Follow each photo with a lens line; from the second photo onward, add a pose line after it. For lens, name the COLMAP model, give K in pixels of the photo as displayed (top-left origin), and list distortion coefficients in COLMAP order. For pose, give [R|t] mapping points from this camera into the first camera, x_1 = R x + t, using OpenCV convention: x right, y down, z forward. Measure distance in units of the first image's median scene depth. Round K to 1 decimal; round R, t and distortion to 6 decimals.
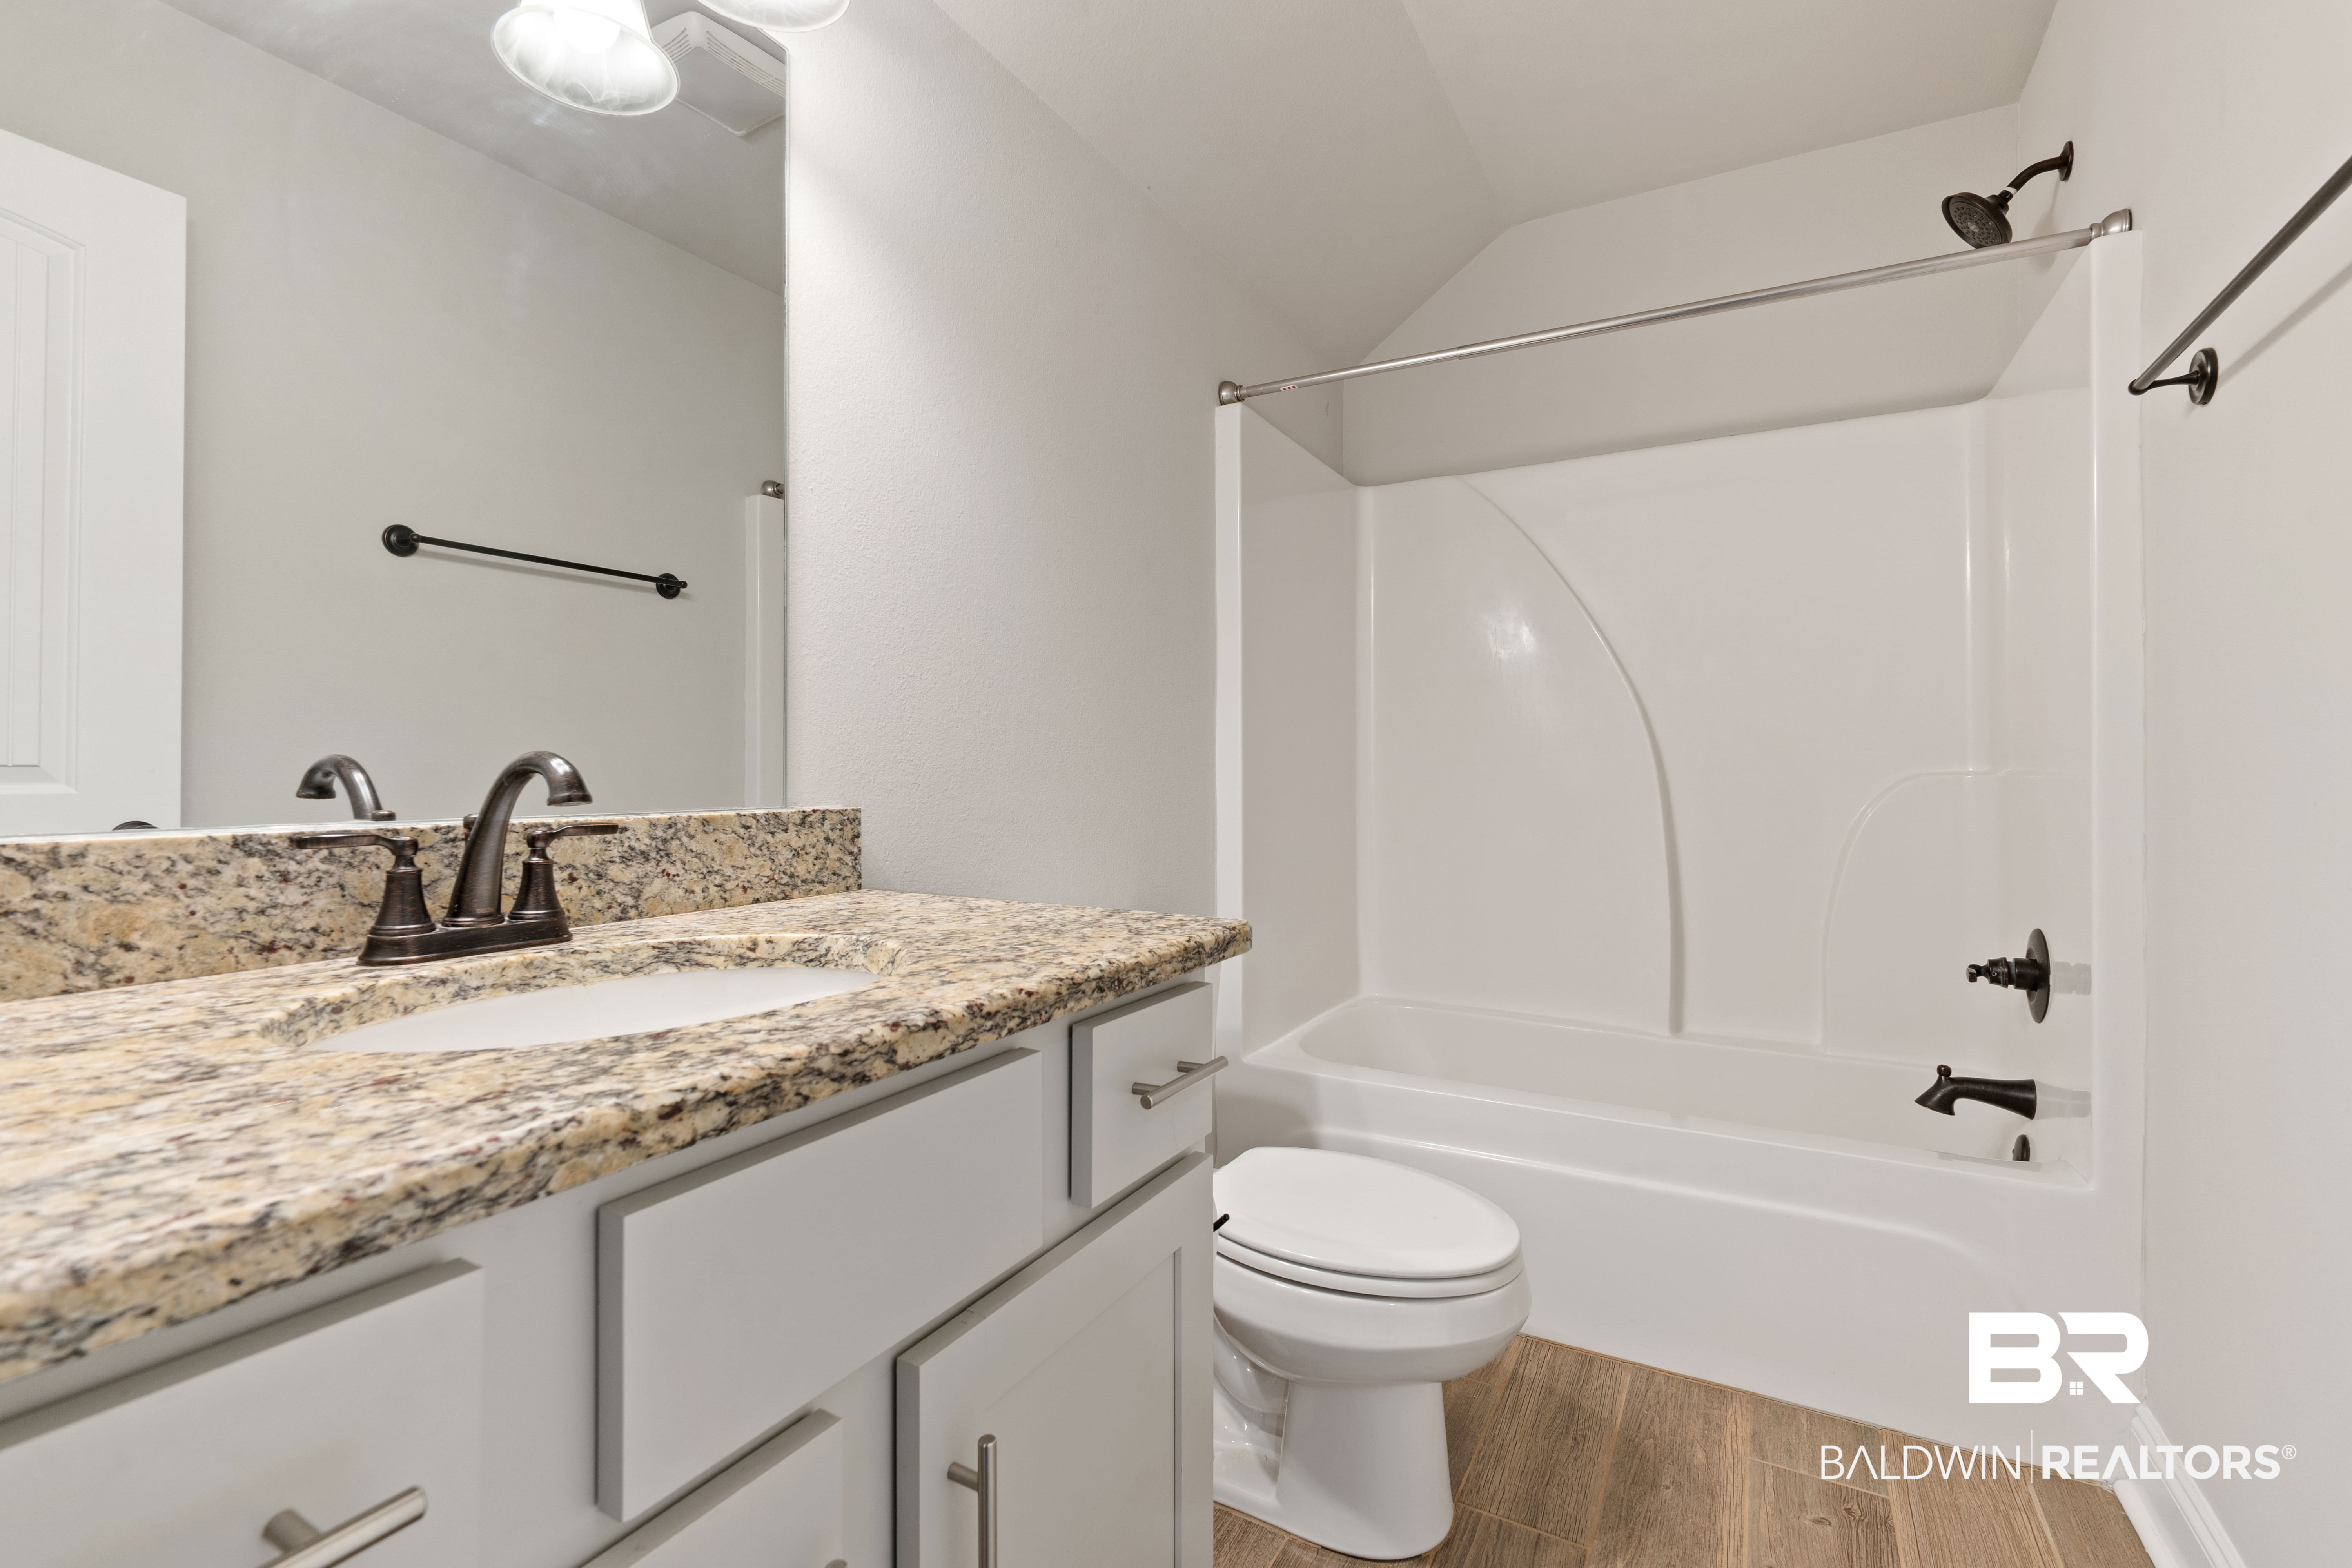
lens RADIAL K [[1027.8, 0, 1178.1], [0, 1027.8, 779.0], [0, 0, 1]] dist [0.000483, -0.000011]
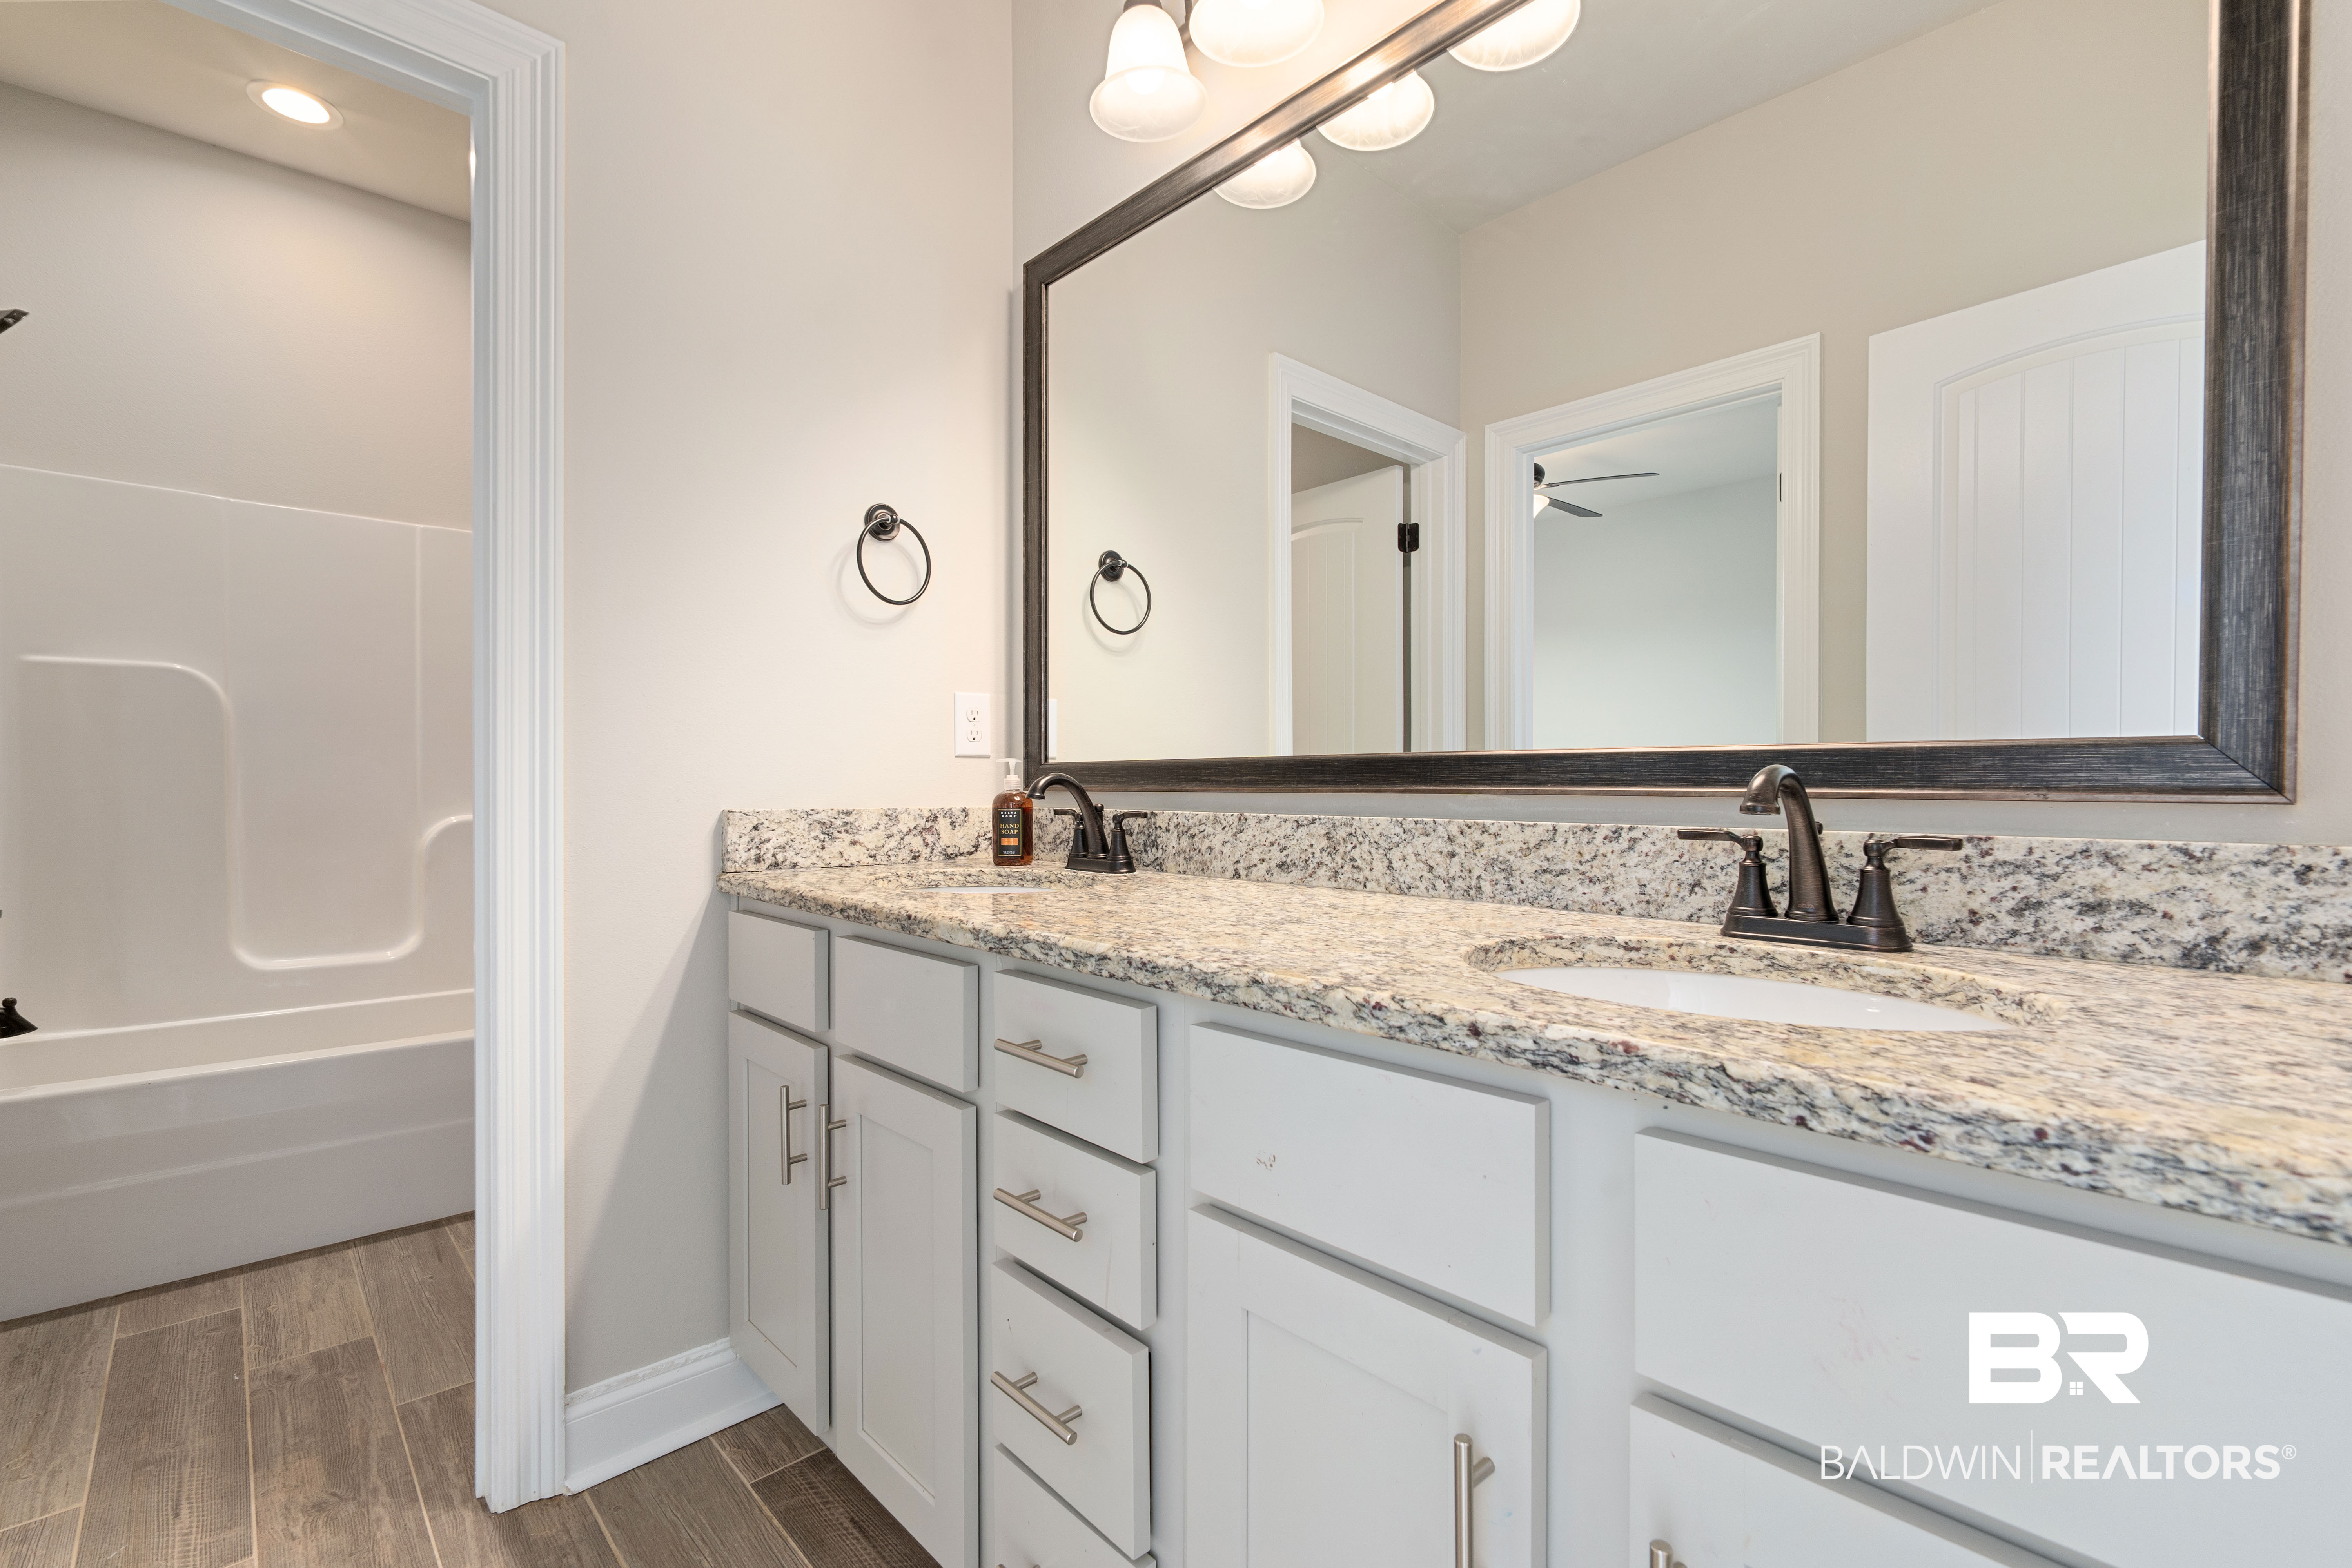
lens RADIAL K [[1027.8, 0, 1177.2], [0, 1027.8, 784.5], [0, 0, 1]] dist [0.000483, -0.000011]
pose [[-0.307788, 0.006058, -0.951436, 0.585150], [0.000947, 0.999981, 0.006060, -0.010954], [0.951454, 0.000964, -0.307788, 0.727088]]
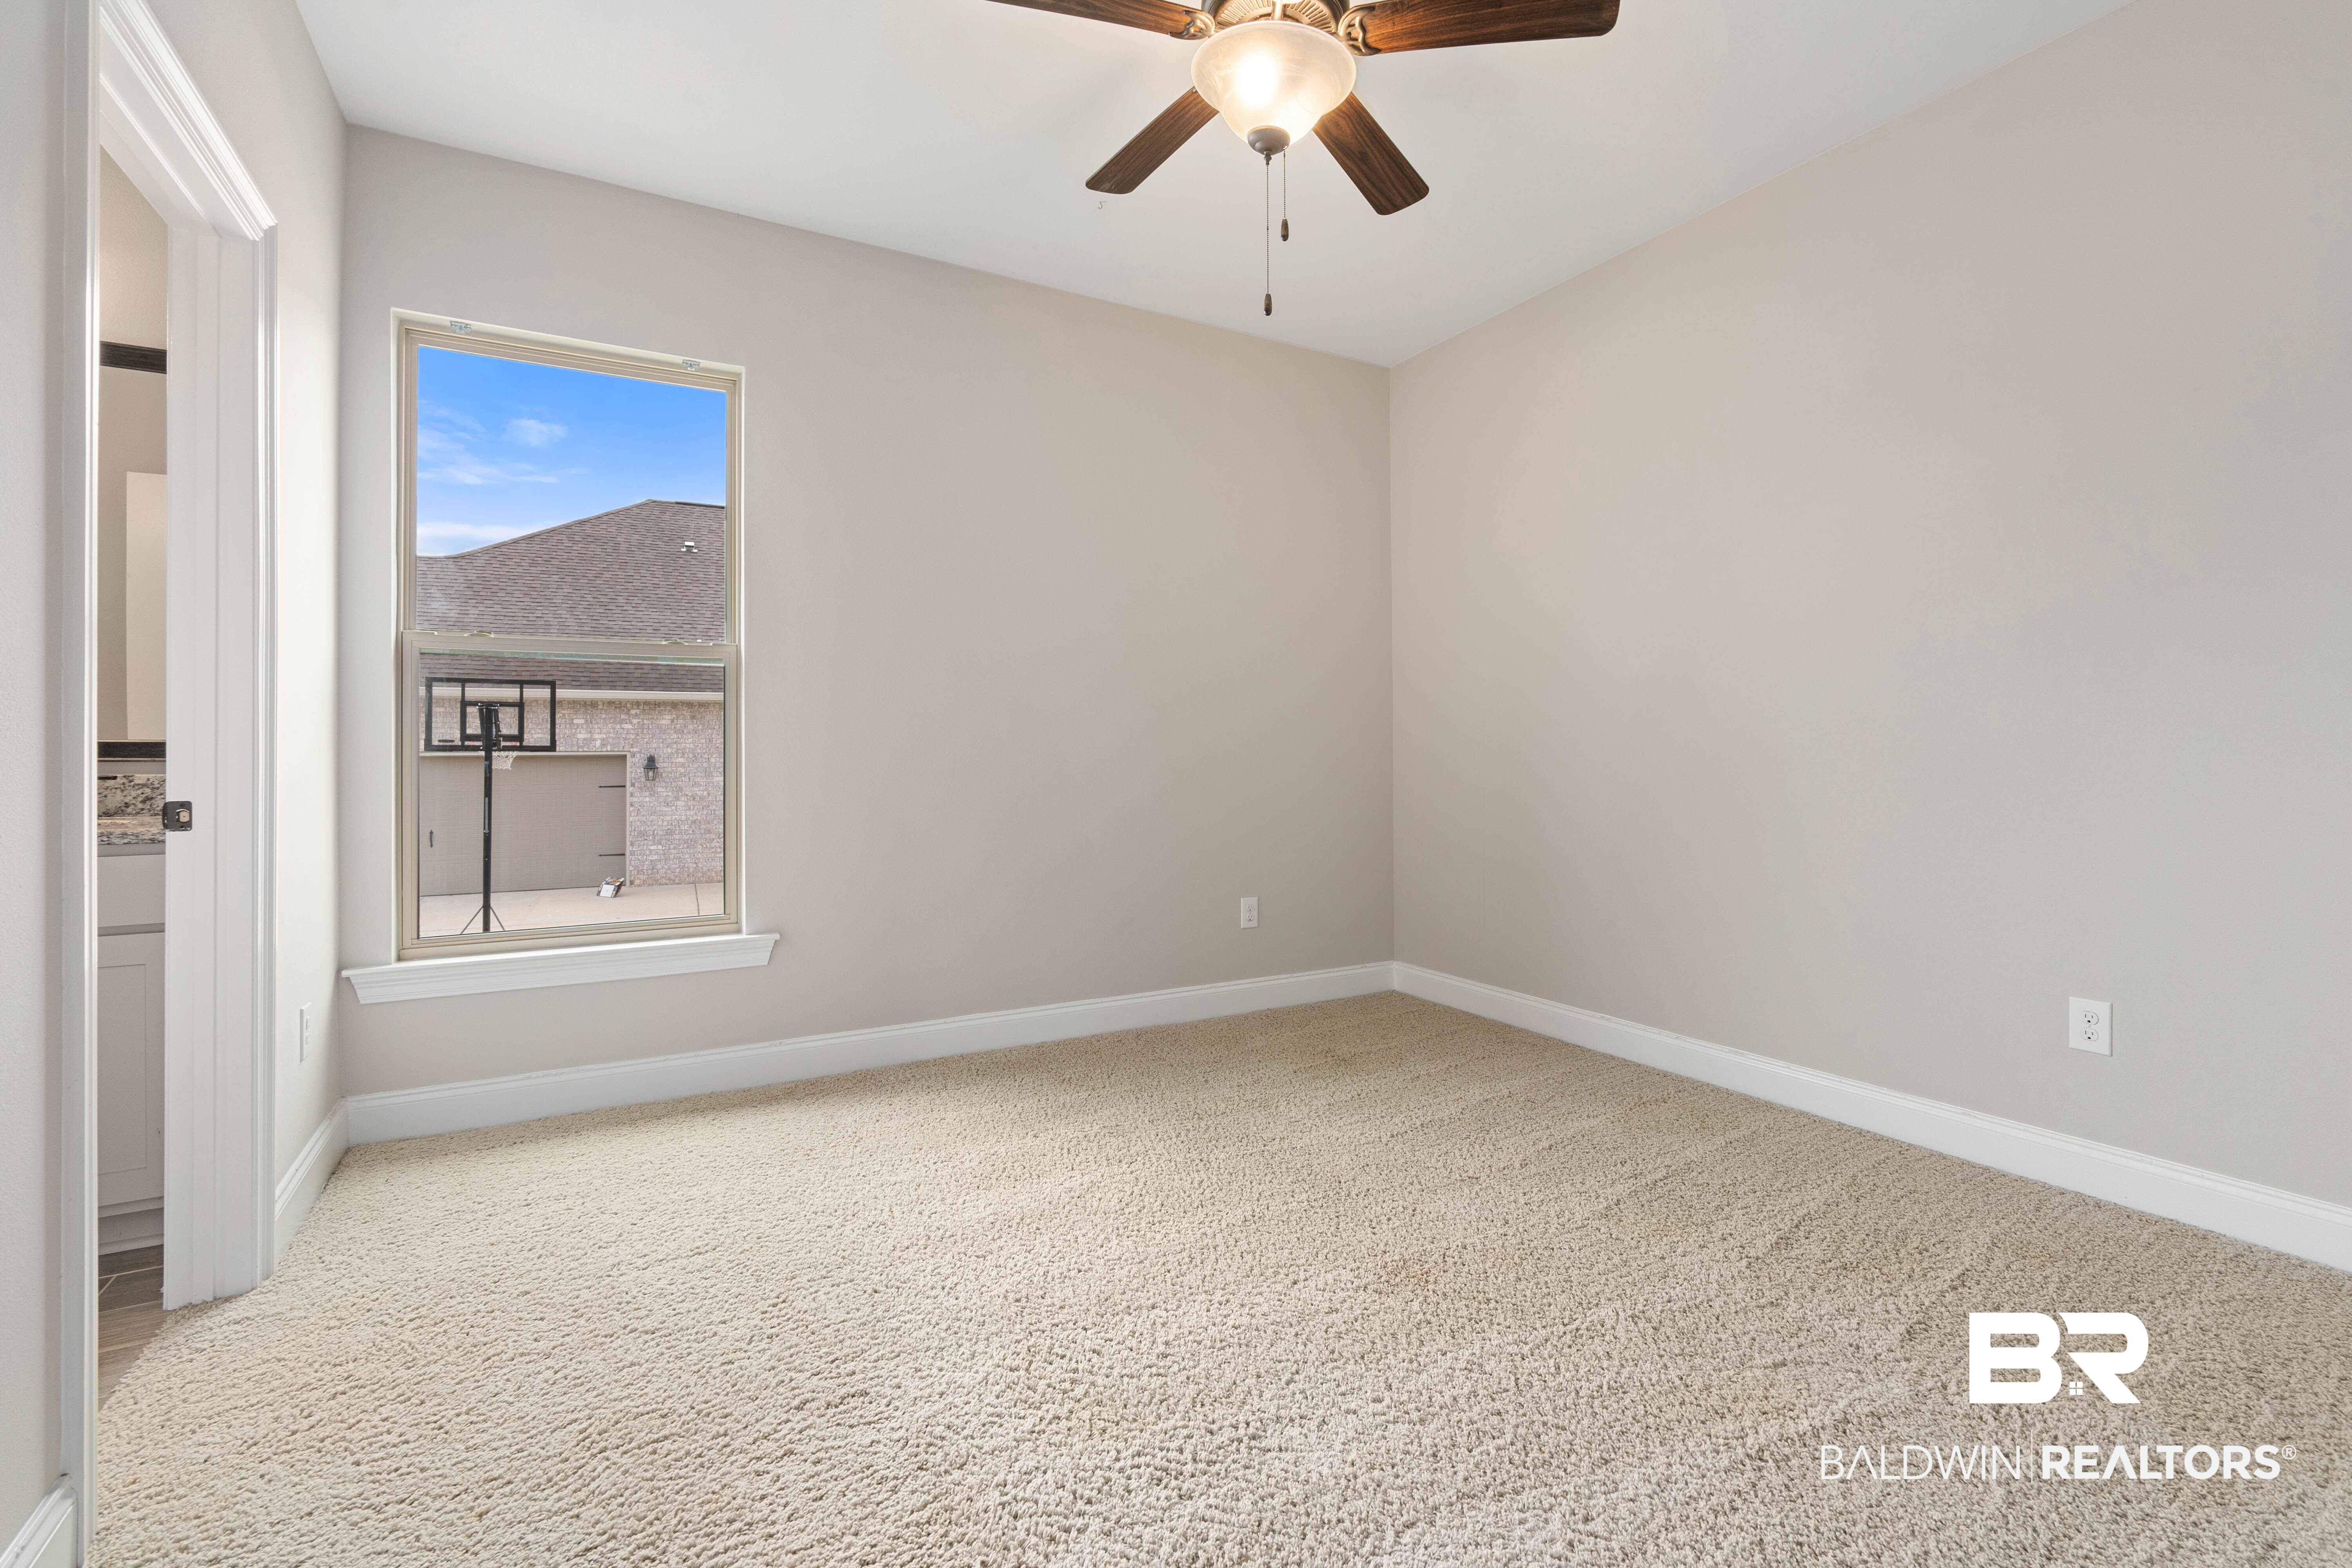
lens RADIAL K [[1027.8, 0, 1179.8], [0, 1027.8, 775.2], [0, 0, 1]] dist [0.000483, -0.000011]
pose [[0.857781, 0.007468, -0.513960, 3.237141], [-0.003332, 0.999954, 0.008969, 0.013634], [0.514004, -0.005981, 0.857767, 0.246908]]
